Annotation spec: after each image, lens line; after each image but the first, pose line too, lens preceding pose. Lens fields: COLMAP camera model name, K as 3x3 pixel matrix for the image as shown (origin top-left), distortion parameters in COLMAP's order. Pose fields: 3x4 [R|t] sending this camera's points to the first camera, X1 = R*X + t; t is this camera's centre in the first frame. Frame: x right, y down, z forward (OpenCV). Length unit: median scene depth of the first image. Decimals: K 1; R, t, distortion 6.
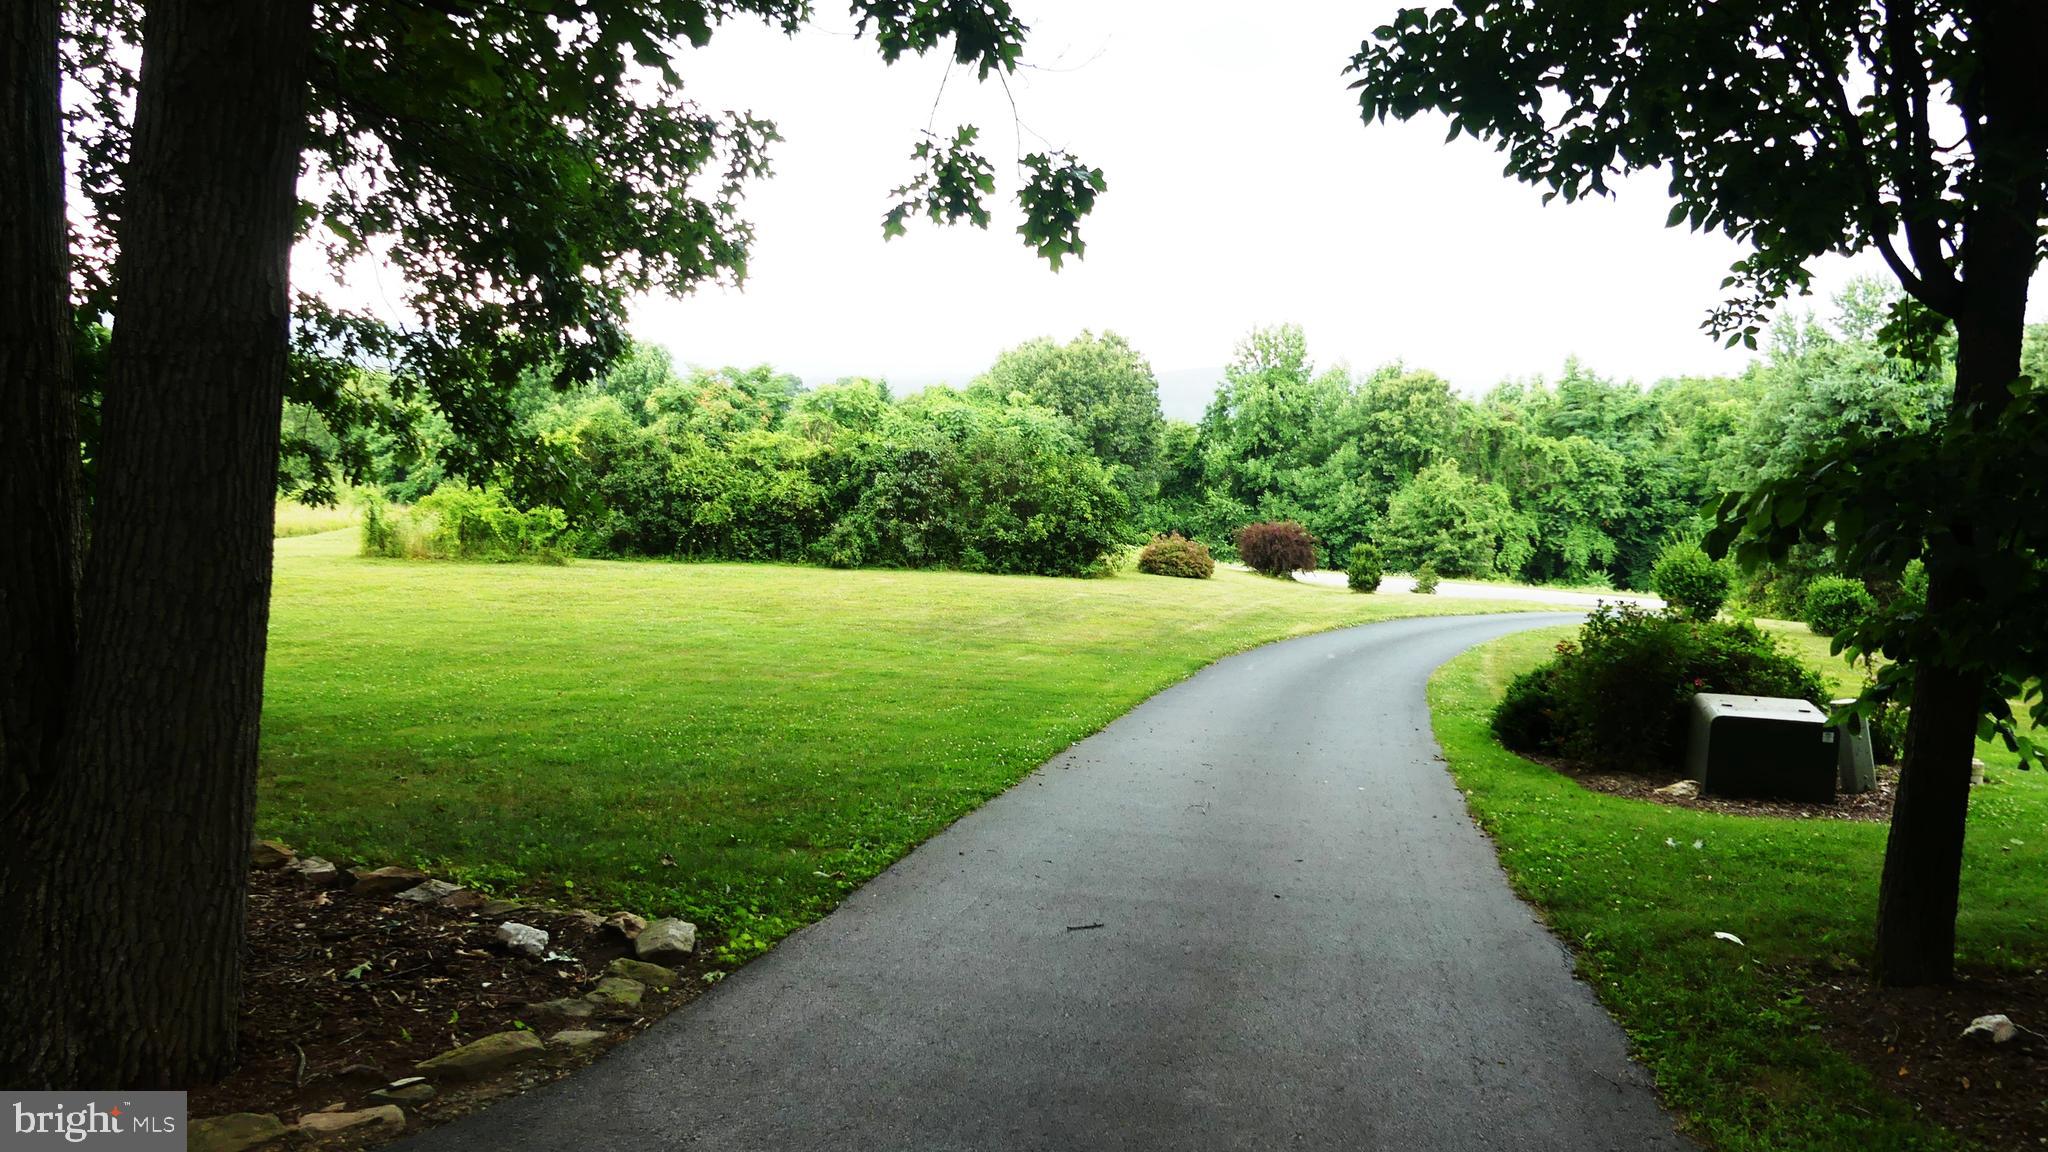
lens RADIAL K [[1555.7, 0, 1043.7], [0, 1555.7, 577.5], [0, 0, 1]] dist [-0.004436, -0.009571]
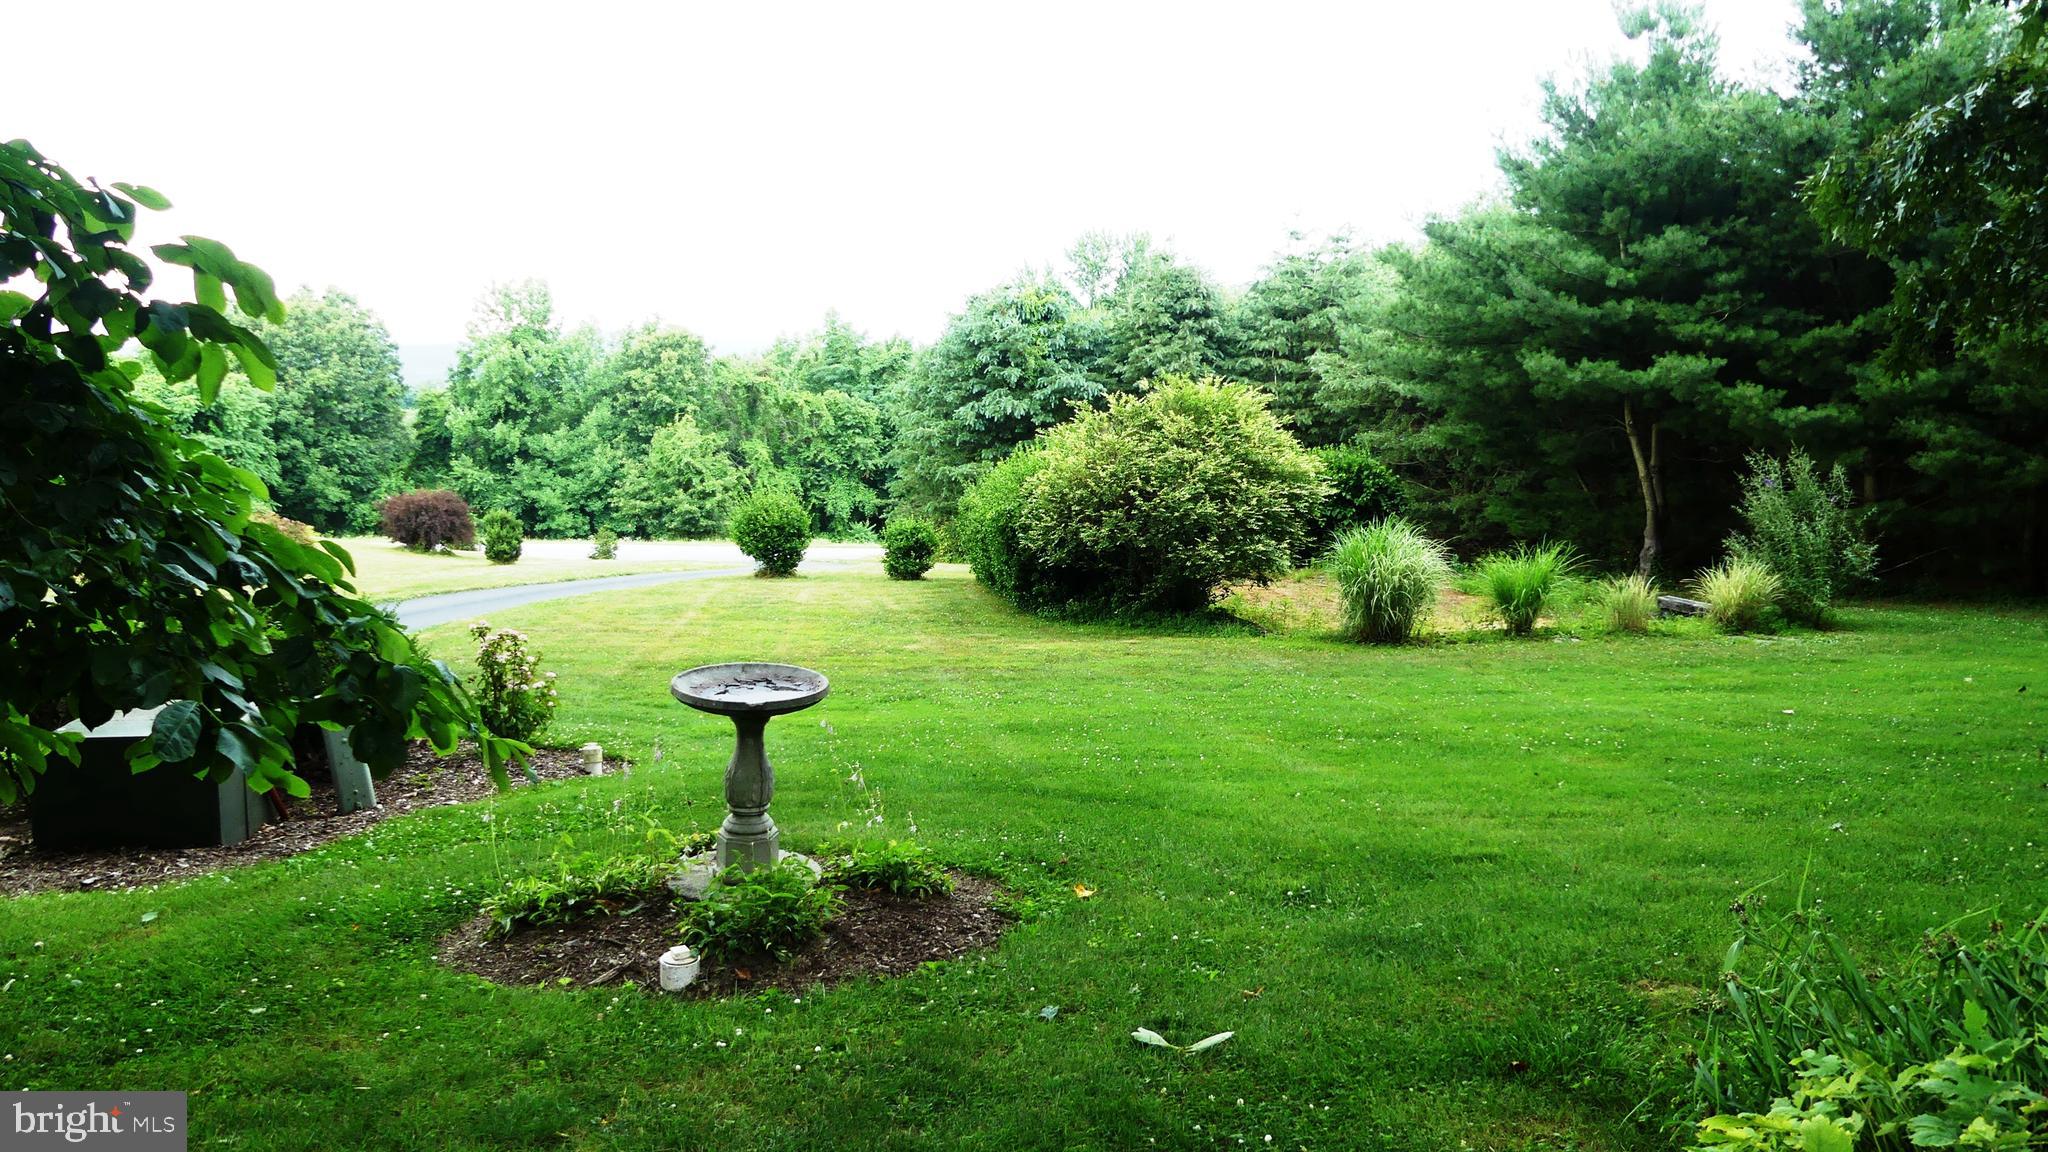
lens RADIAL K [[1555.7, 0, 1024.4], [0, 1555.7, 574.5], [0, 0, 1]] dist [-0.004436, -0.009571]
pose [[0.922914, -0.071262, 0.378353, 0.068976], [0.063392, 0.997435, 0.033233, 0.002528], [-0.379751, -0.006686, 0.925065, 0.022927]]
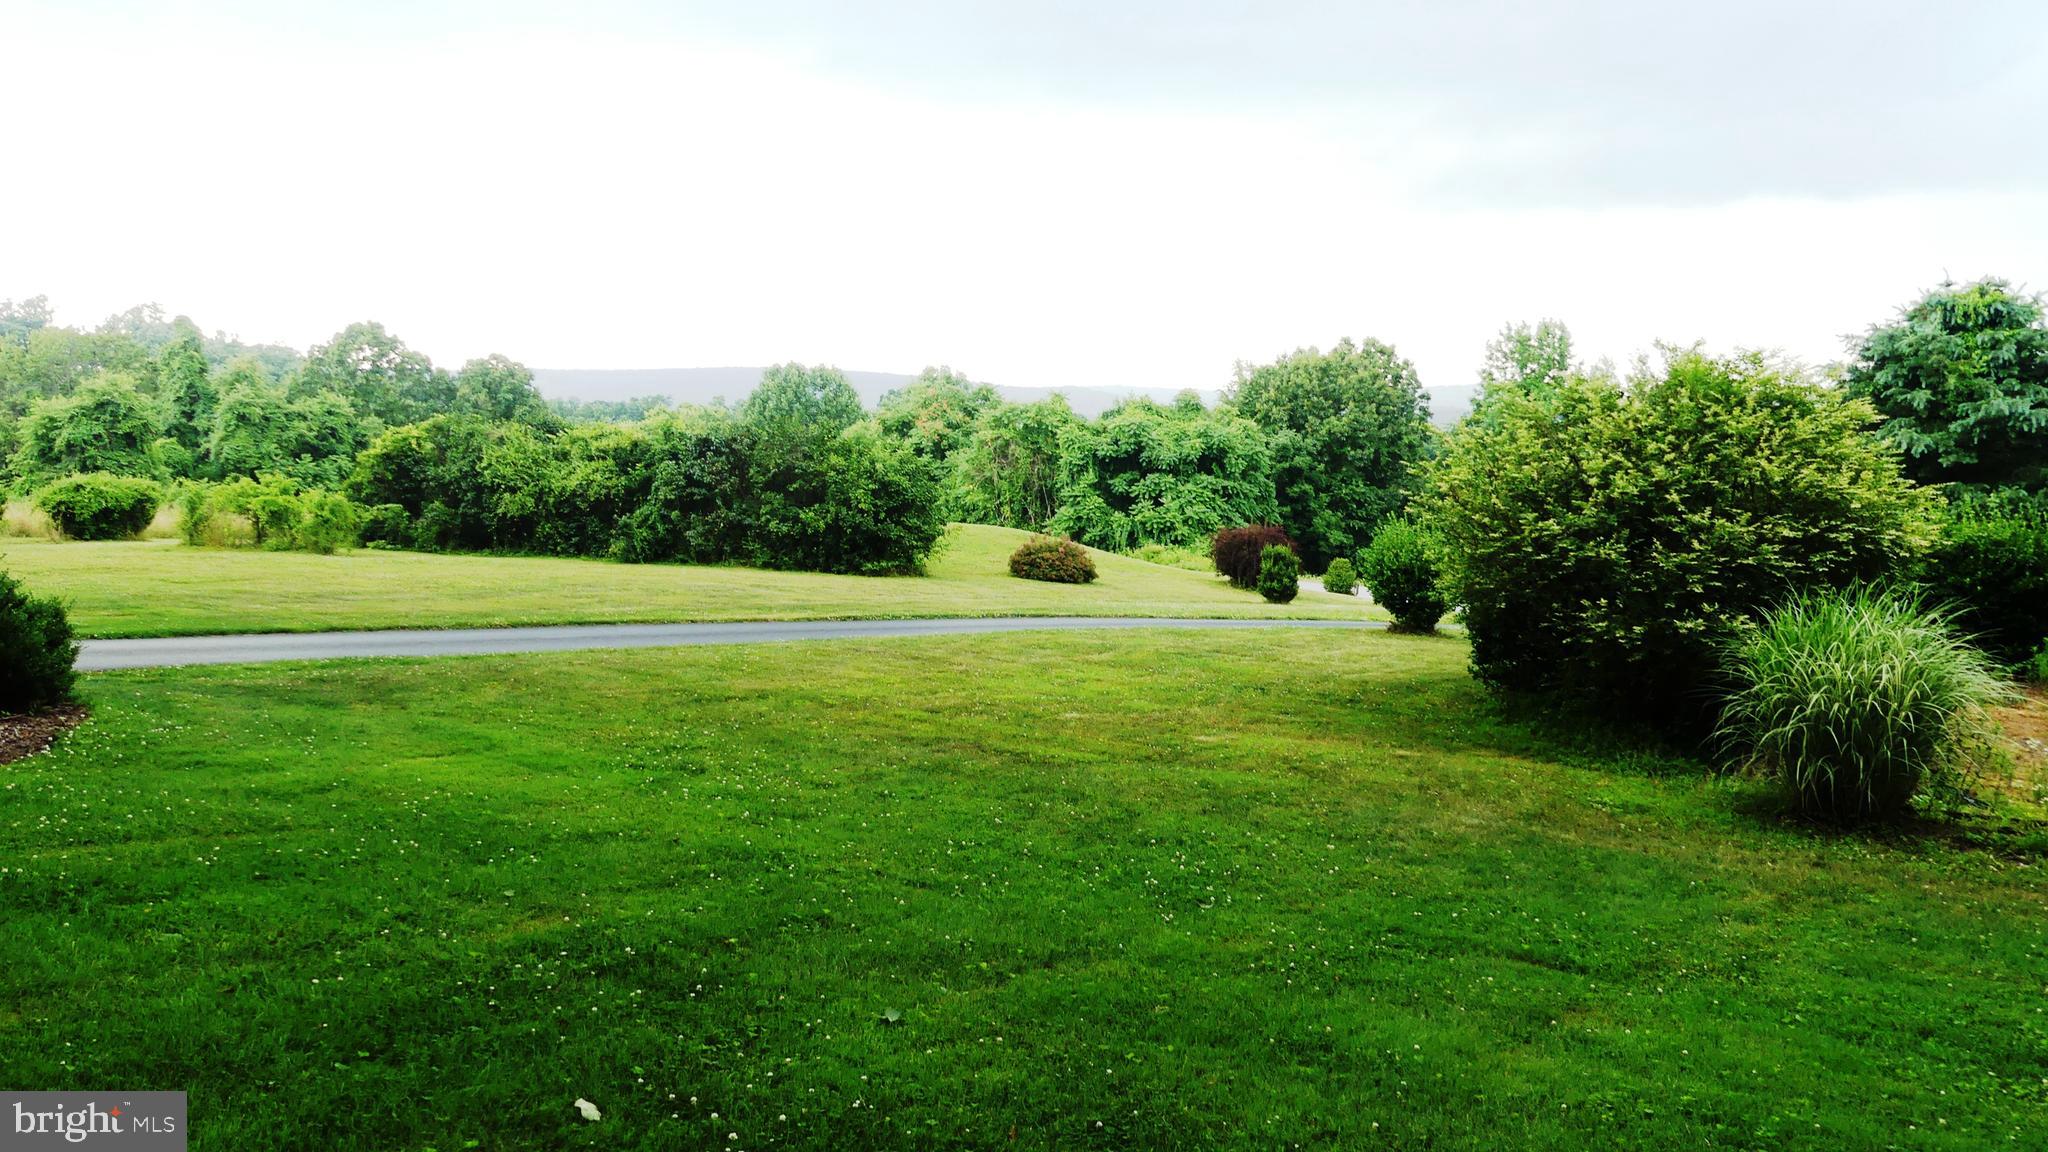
lens RADIAL K [[1555.7, 0, 1036.0], [0, 1555.7, 568.1], [0, 0, 1]] dist [-0.004436, -0.009571]
pose [[0.950176, 0.008758, -0.311590, 0.166994], [-0.018283, 0.999450, -0.027658, 0.007971], [0.311177, 0.031977, 0.949814, 0.072292]]
